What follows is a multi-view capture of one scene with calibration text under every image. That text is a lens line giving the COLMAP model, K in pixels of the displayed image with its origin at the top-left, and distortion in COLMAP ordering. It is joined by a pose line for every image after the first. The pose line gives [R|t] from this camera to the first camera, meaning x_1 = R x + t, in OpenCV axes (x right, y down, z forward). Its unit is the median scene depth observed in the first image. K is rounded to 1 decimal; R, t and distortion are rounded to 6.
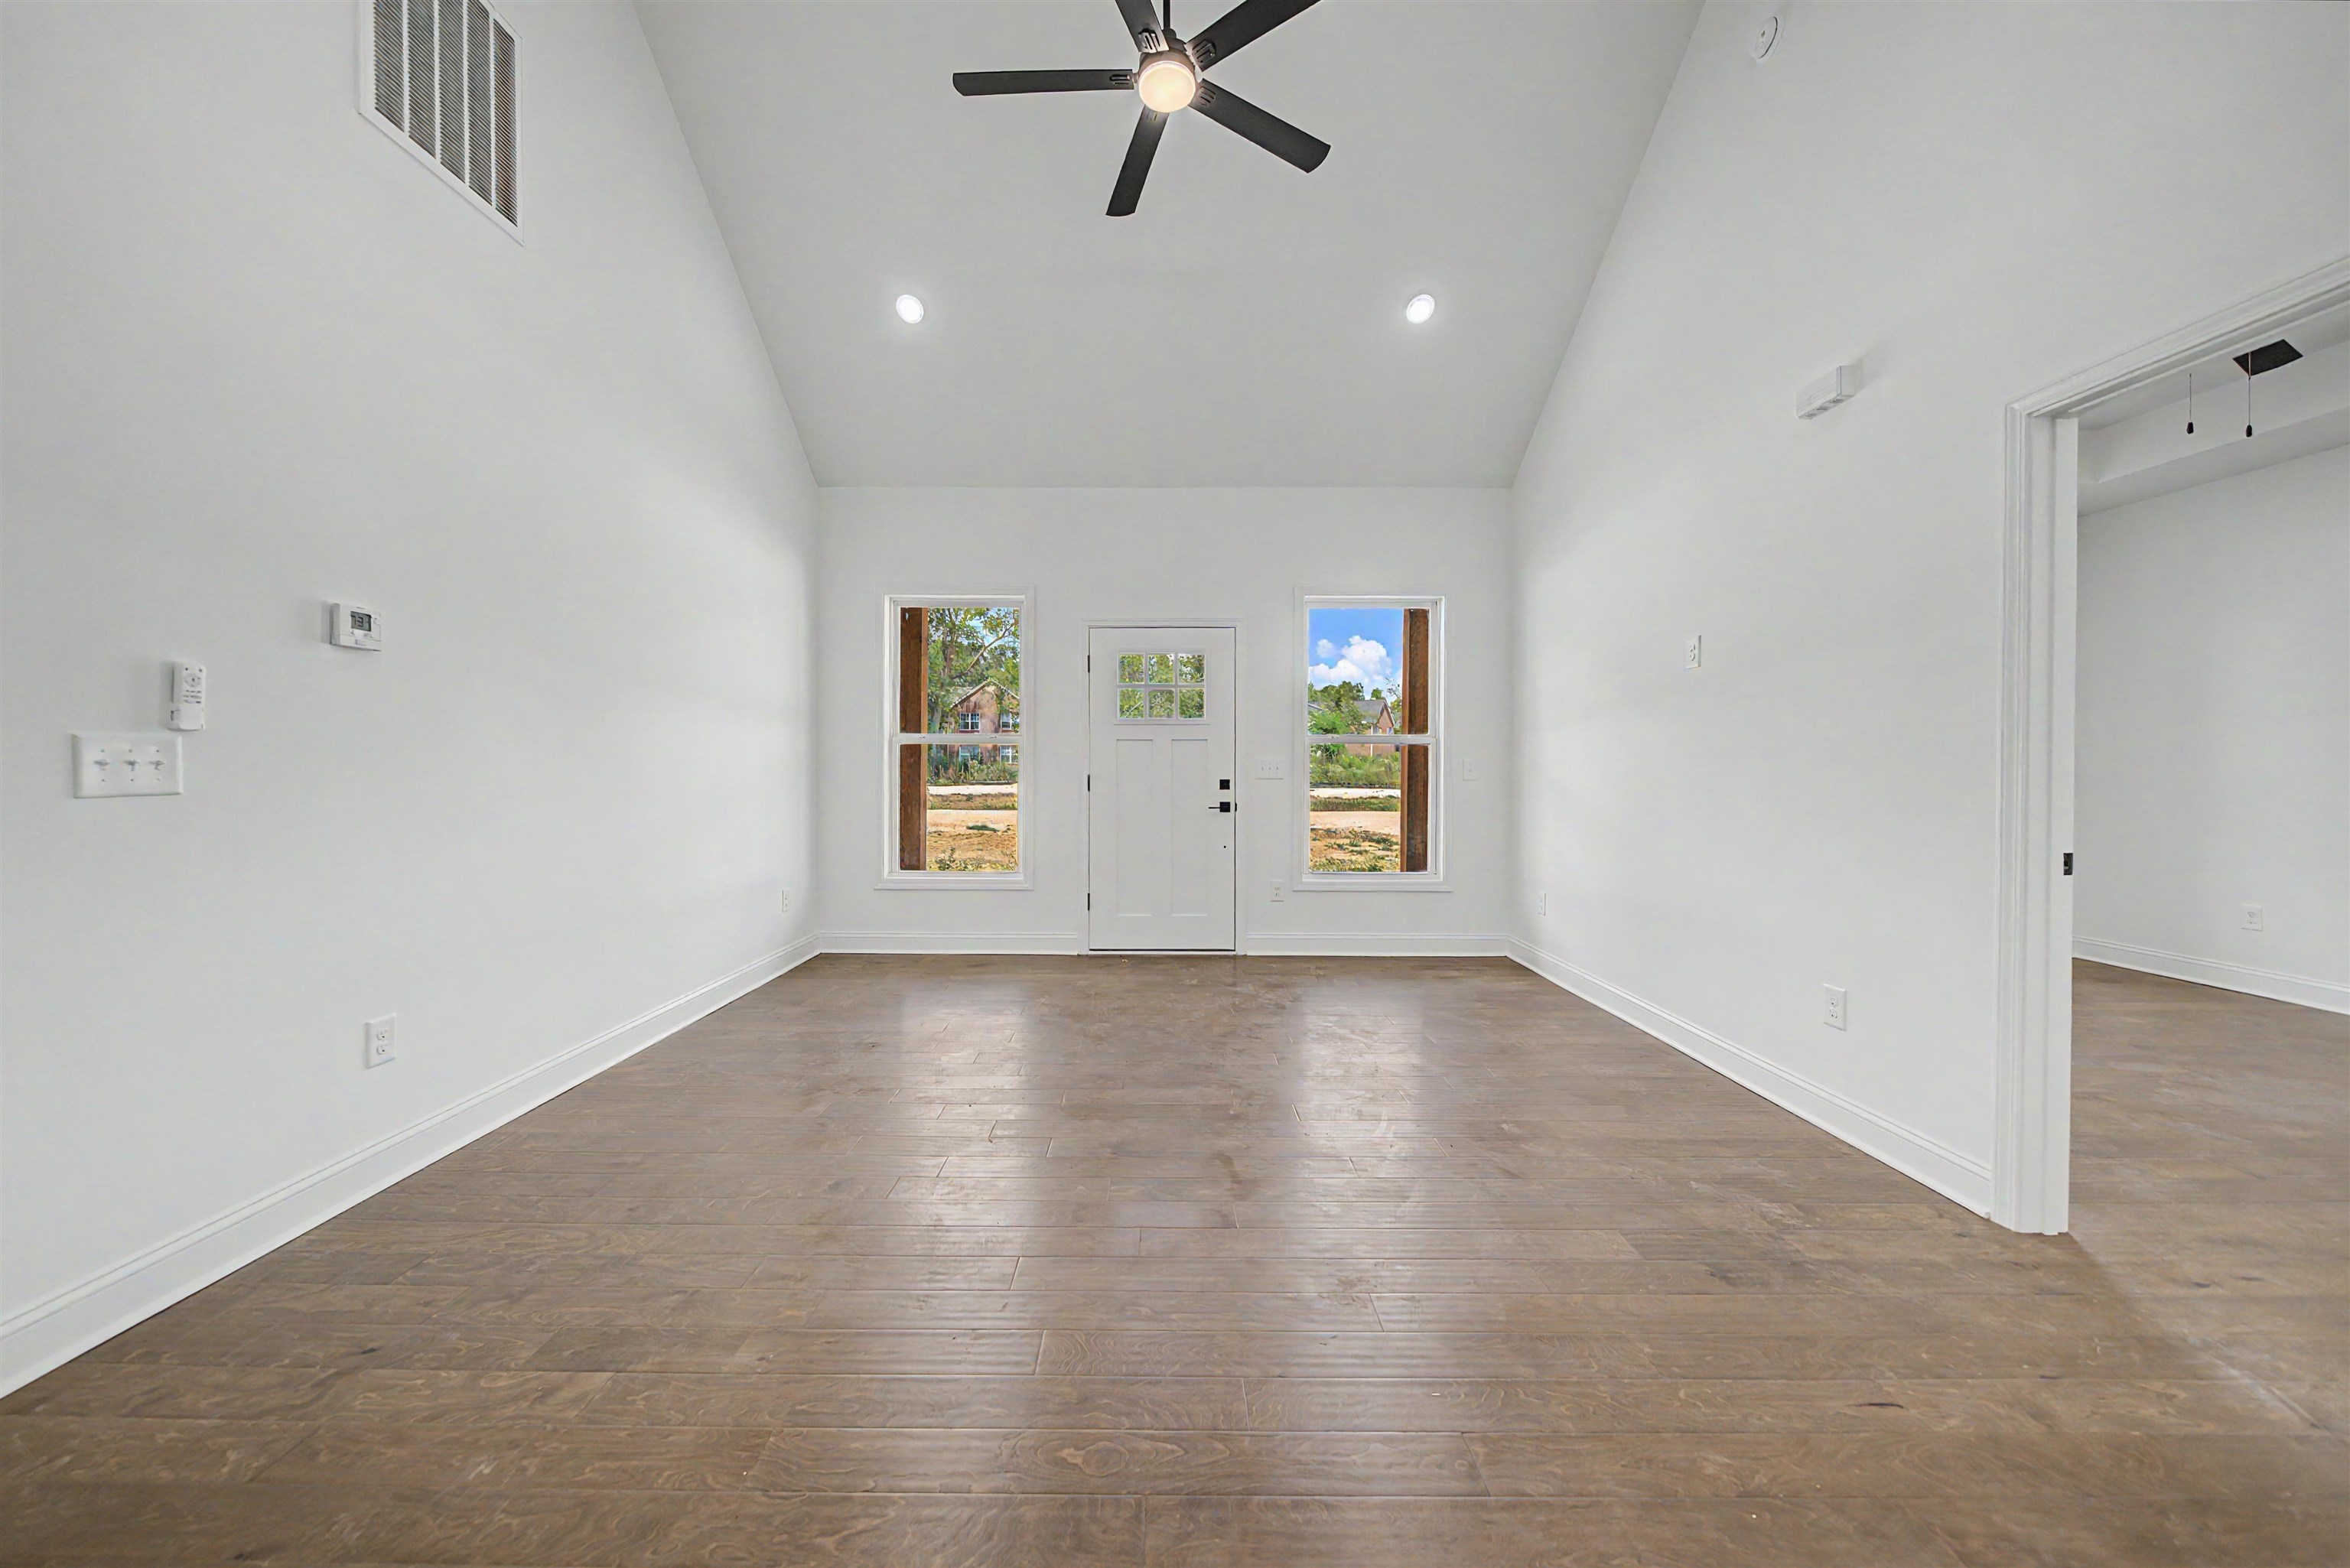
lens RADIAL K [[824.5, 0, 1157.2], [0, 824.5, 776.7], [0, 0, 1]] dist [-0.000215, -0.000088]
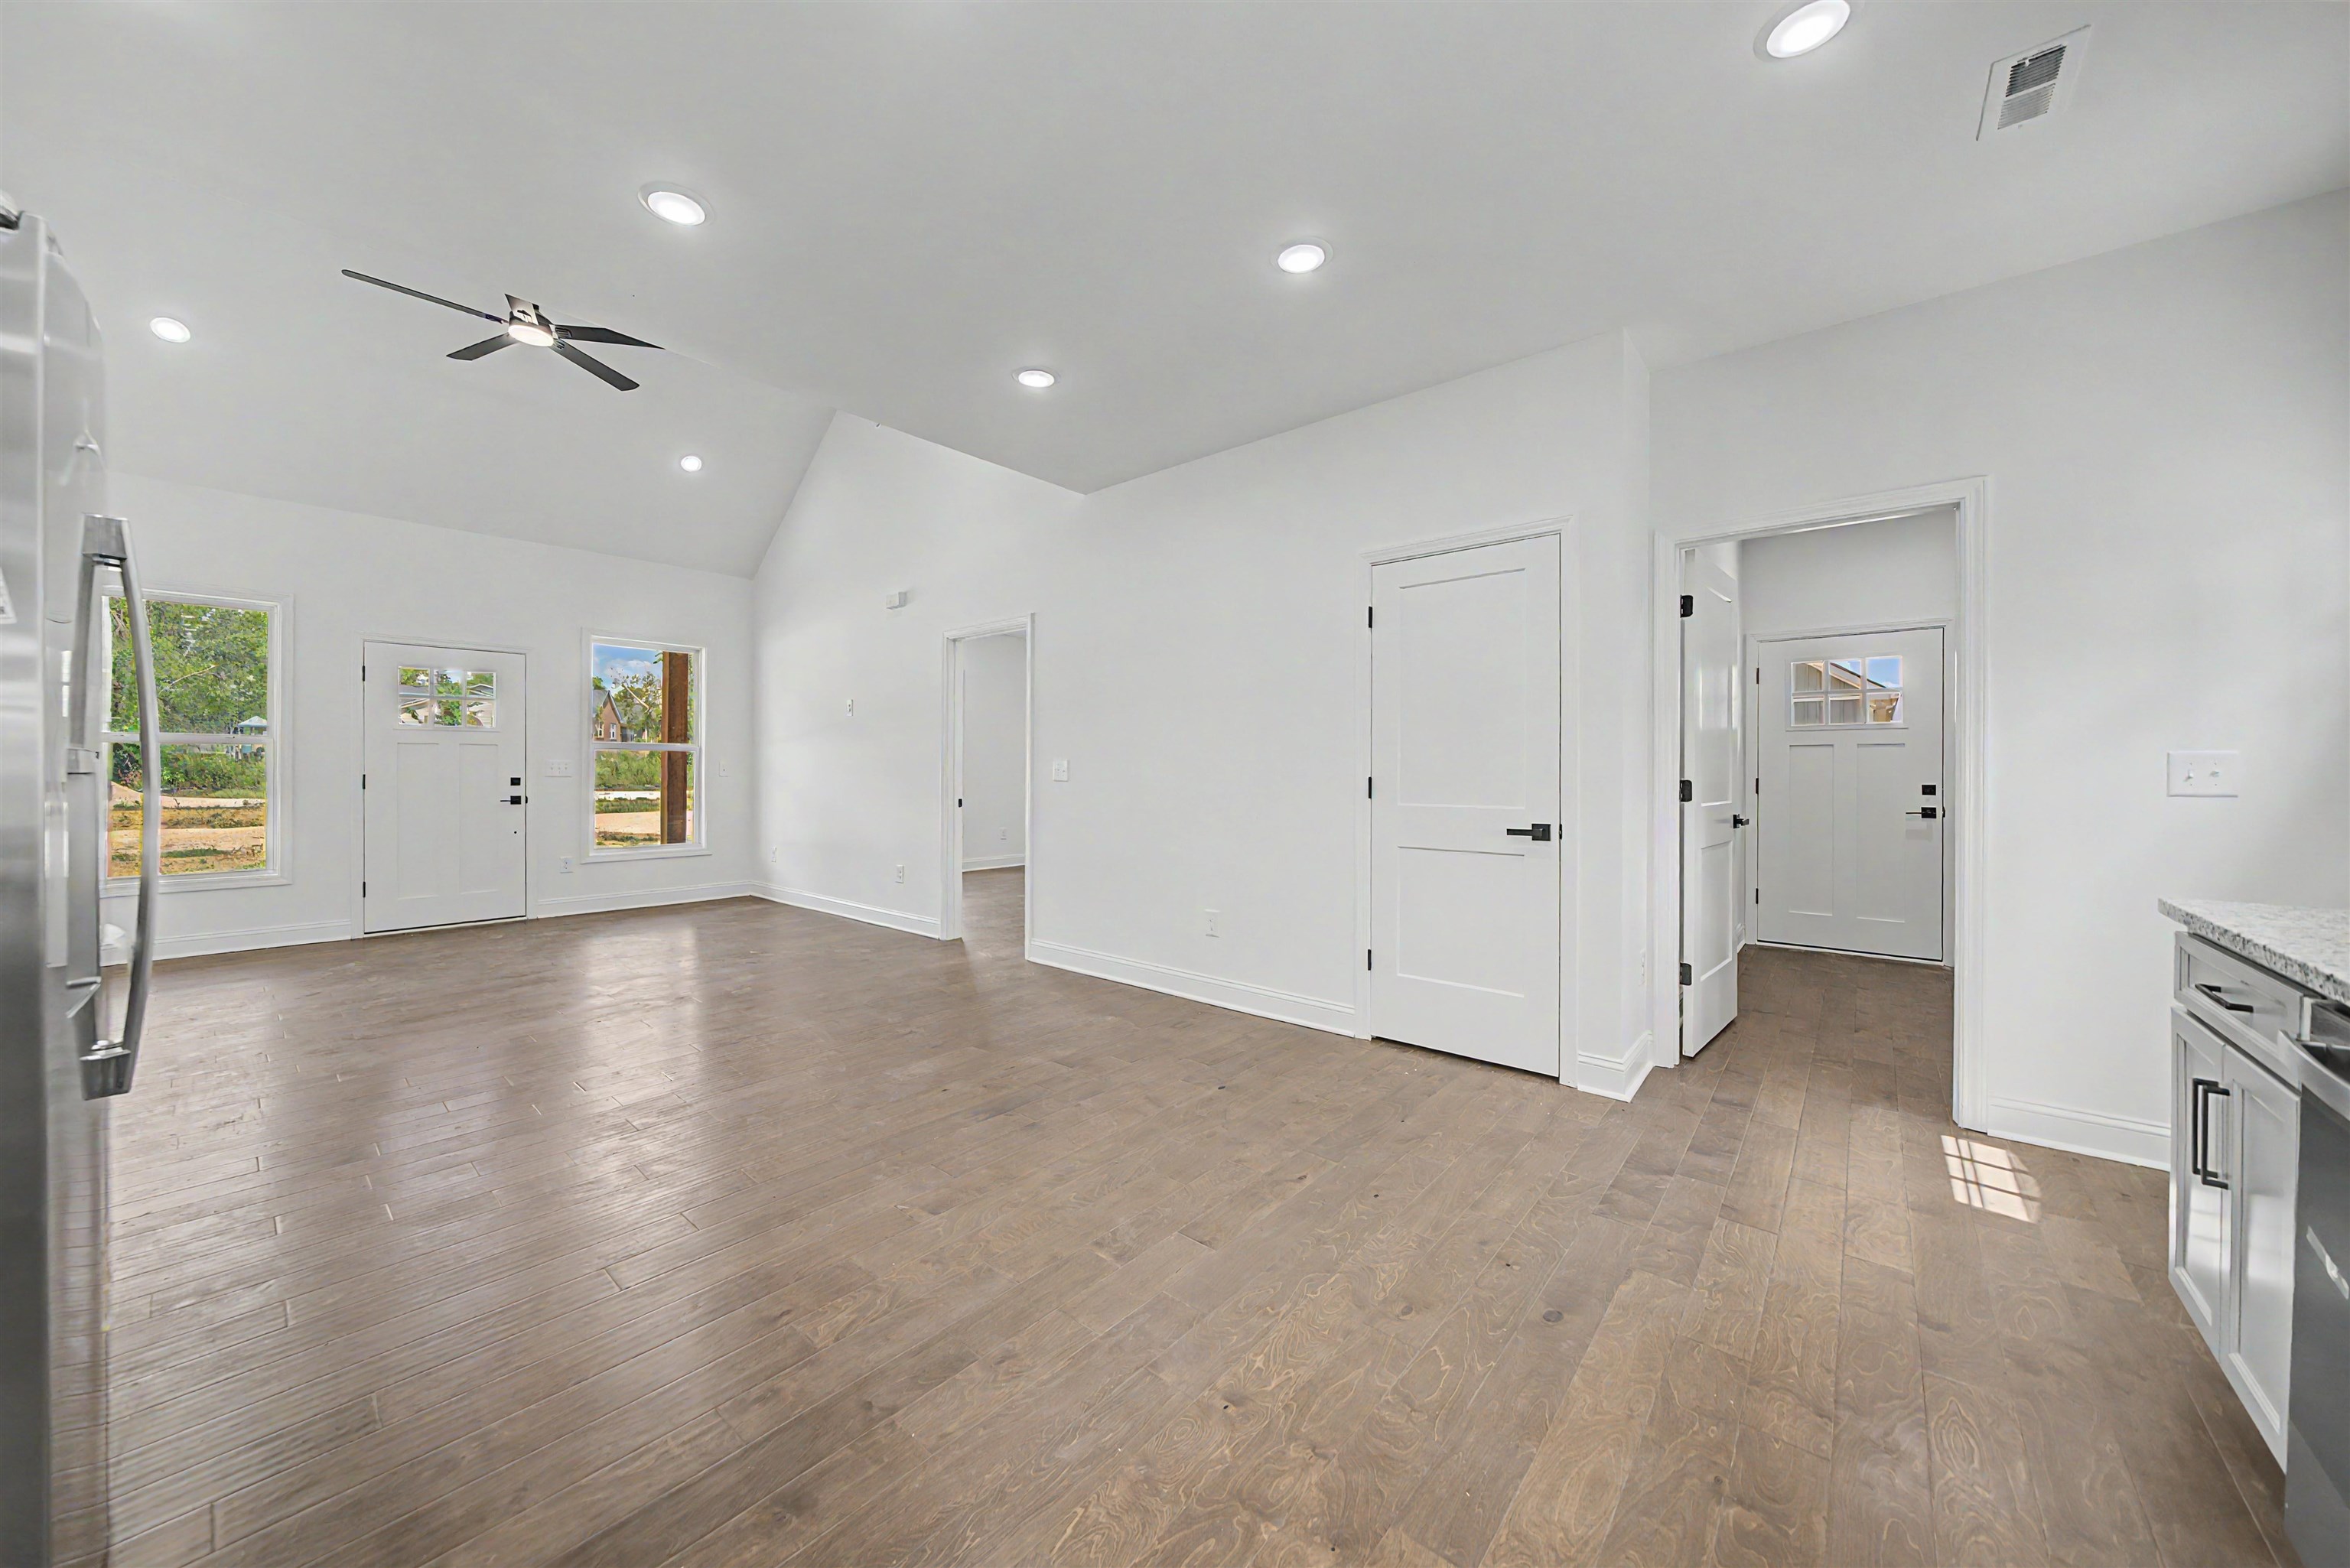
lens RADIAL K [[824.5, 0, 1157.2], [0, 824.5, 776.7], [0, 0, 1]] dist [-0.000215, -0.000088]
pose [[0.654799, 0.001115, 0.755802, -0.220585], [0.005855, 0.999961, -0.006547, 0.015894], [-0.755780, 0.008712, 0.654768, -0.525500]]
